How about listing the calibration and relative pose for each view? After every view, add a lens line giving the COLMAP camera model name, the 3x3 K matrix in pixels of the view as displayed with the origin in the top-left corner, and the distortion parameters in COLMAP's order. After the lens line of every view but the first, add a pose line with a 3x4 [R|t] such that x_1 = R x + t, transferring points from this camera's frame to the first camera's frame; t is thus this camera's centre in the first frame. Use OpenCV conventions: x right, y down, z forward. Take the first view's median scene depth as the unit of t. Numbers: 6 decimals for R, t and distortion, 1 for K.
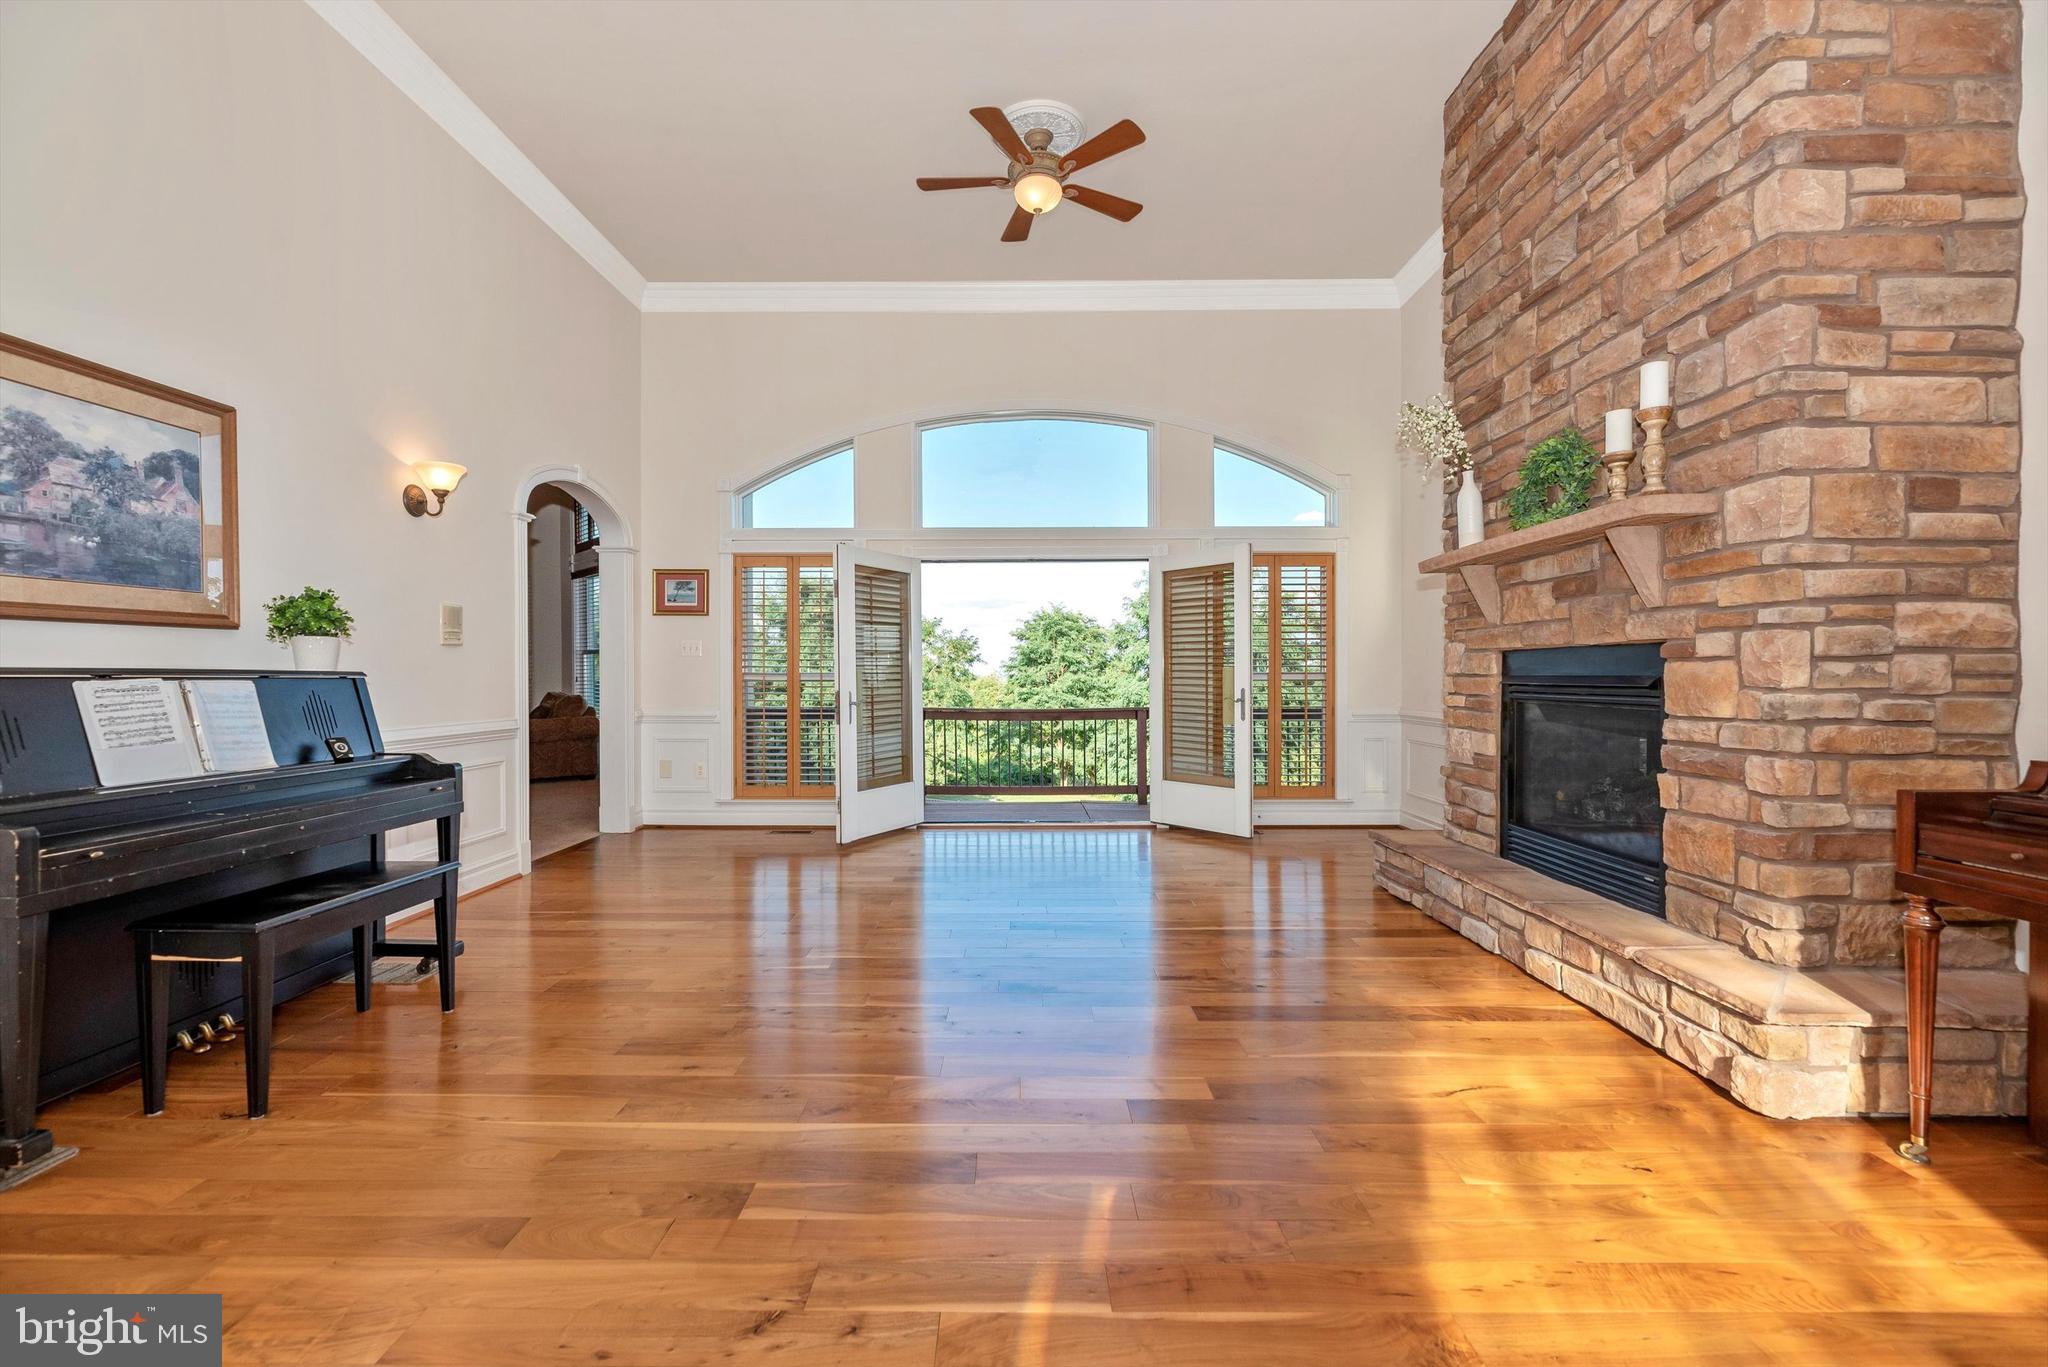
lens RADIAL K [[834.2, 0, 1021.7], [0, 834.2, 689.7], [0, 0, 1]] dist [-0.015325, -0.000500]
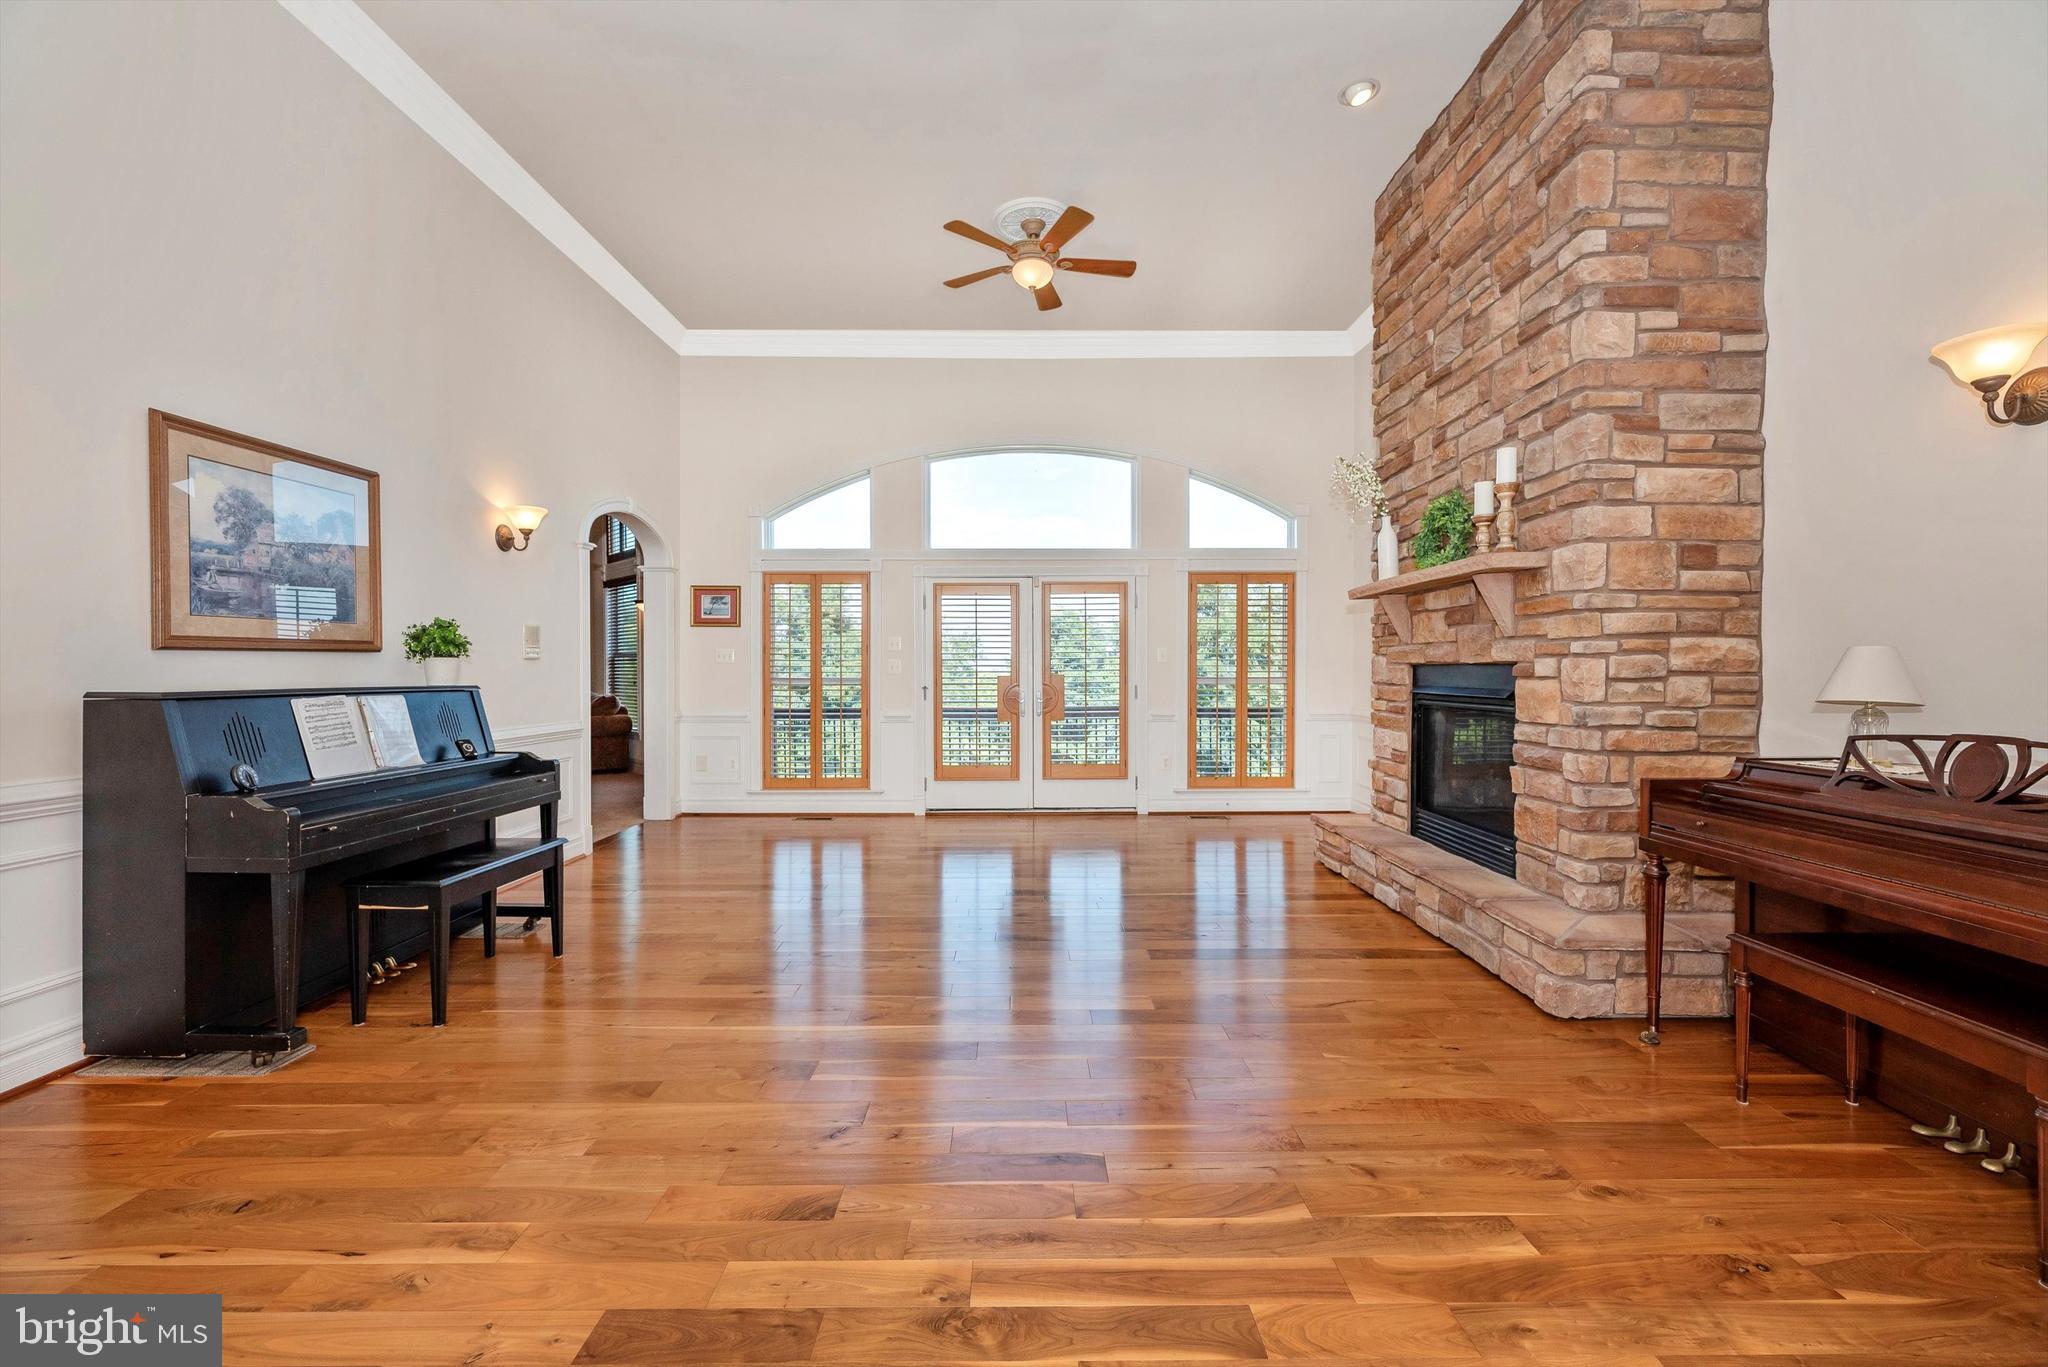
lens RADIAL K [[834.2, 0, 1061.9], [0, 834.2, 675.0], [0, 0, 1]] dist [-0.015325, -0.000500]
pose [[0.998995, 0.002445, 0.044752, 0.016127], [-0.002080, 0.999964, -0.008190, -0.030662], [-0.044770, 0.008089, 0.998965, -0.284725]]
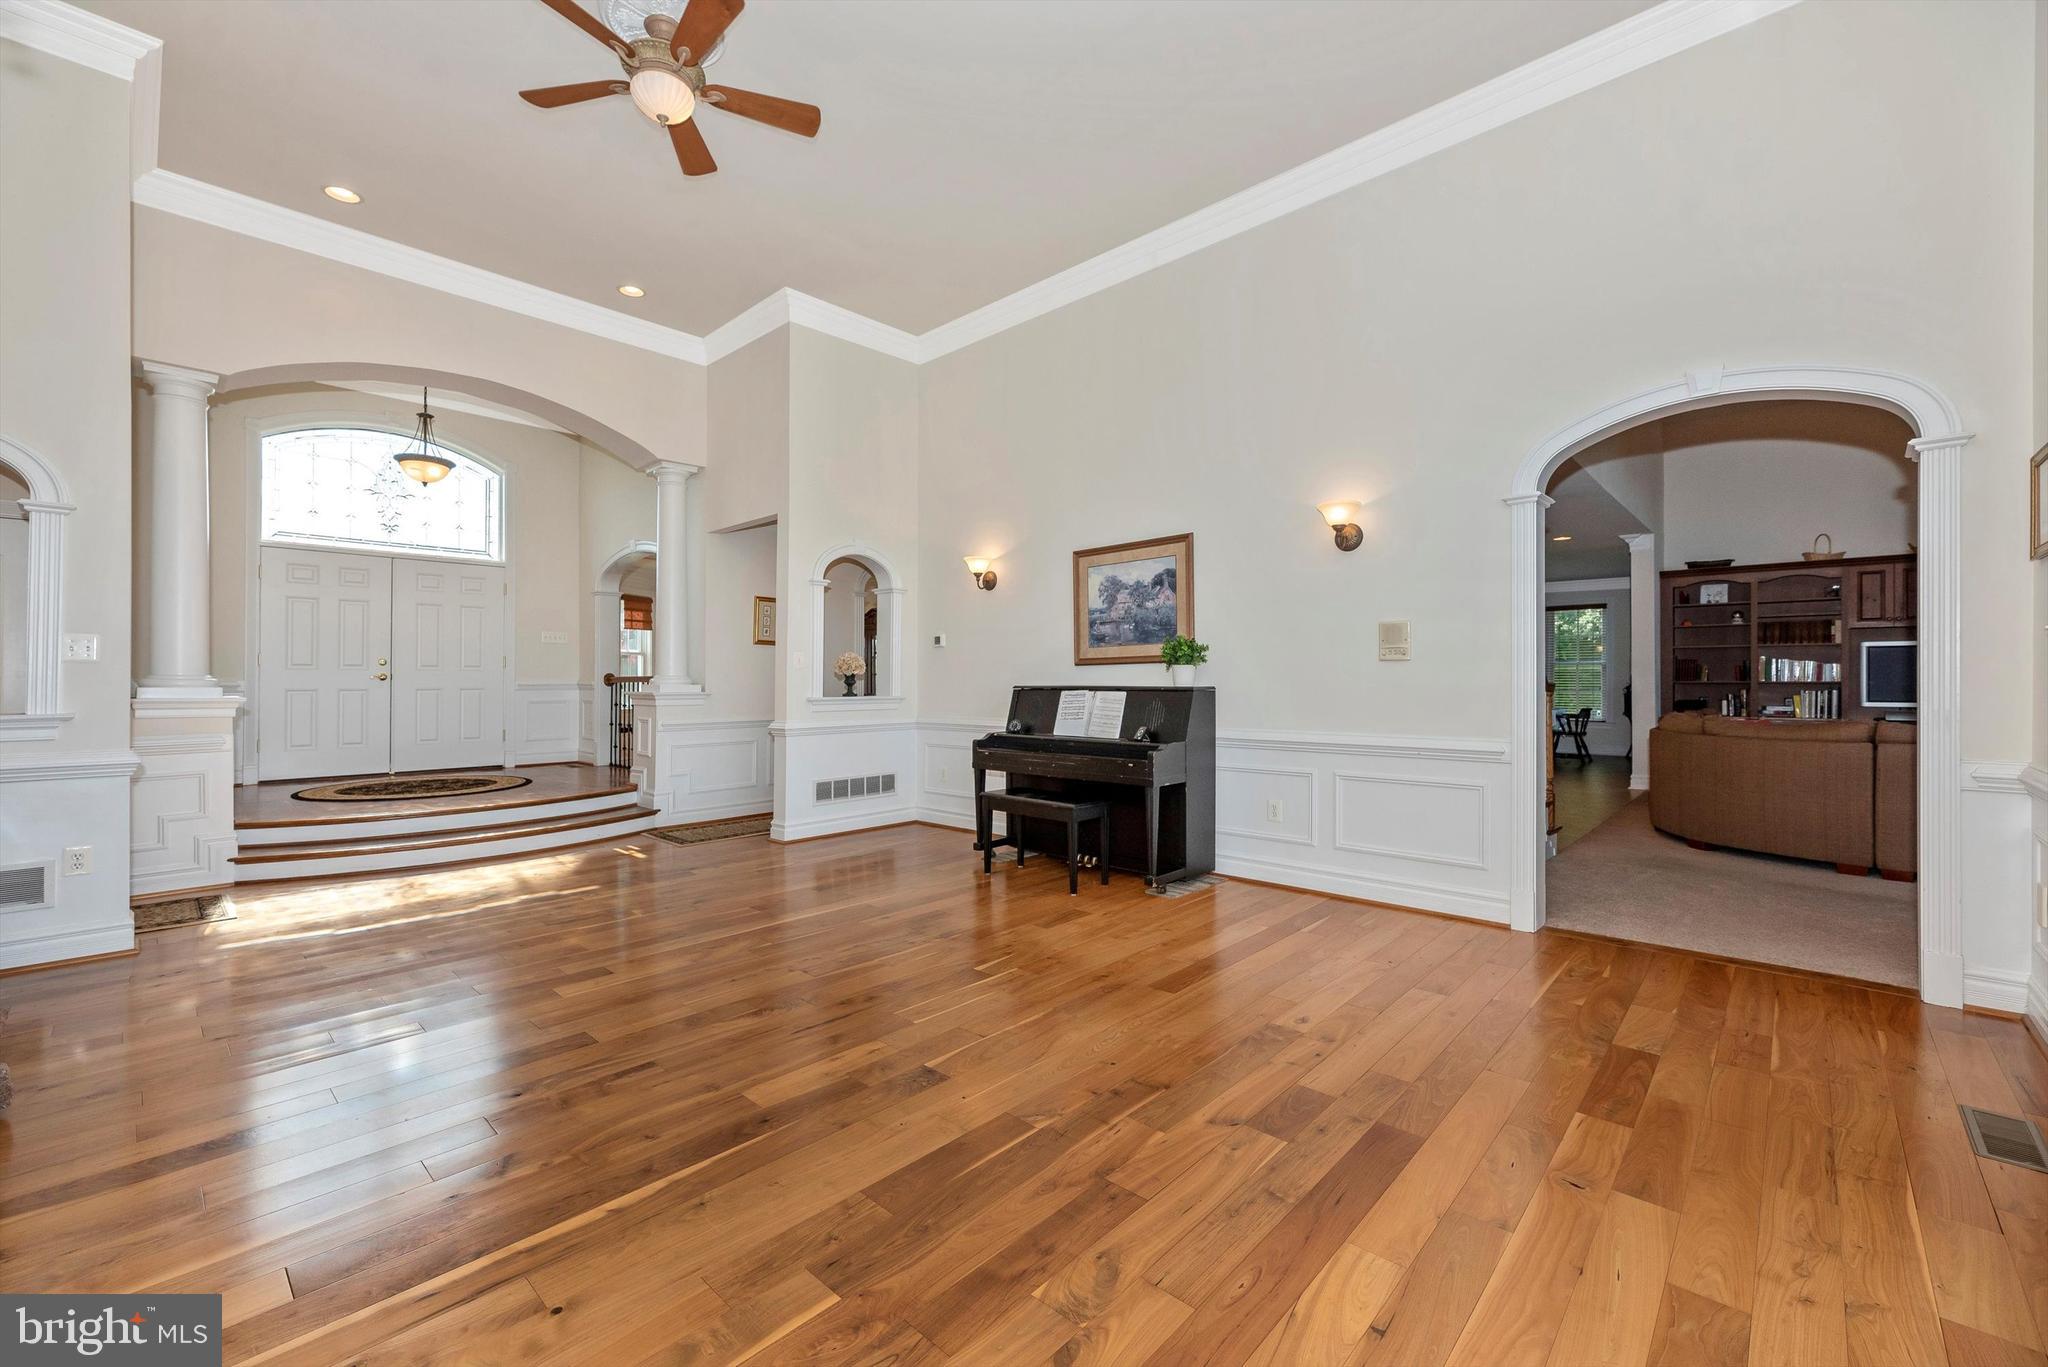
lens RADIAL K [[834.2, 0, 1032.3], [0, 834.2, 673.8], [0, 0, 1]] dist [-0.015325, -0.000500]
pose [[-0.679796, -0.007031, -0.733368, 0.539658], [-0.010517, 0.999945, 0.000162, -0.045479], [0.733326, 0.007823, -0.679832, 1.935898]]
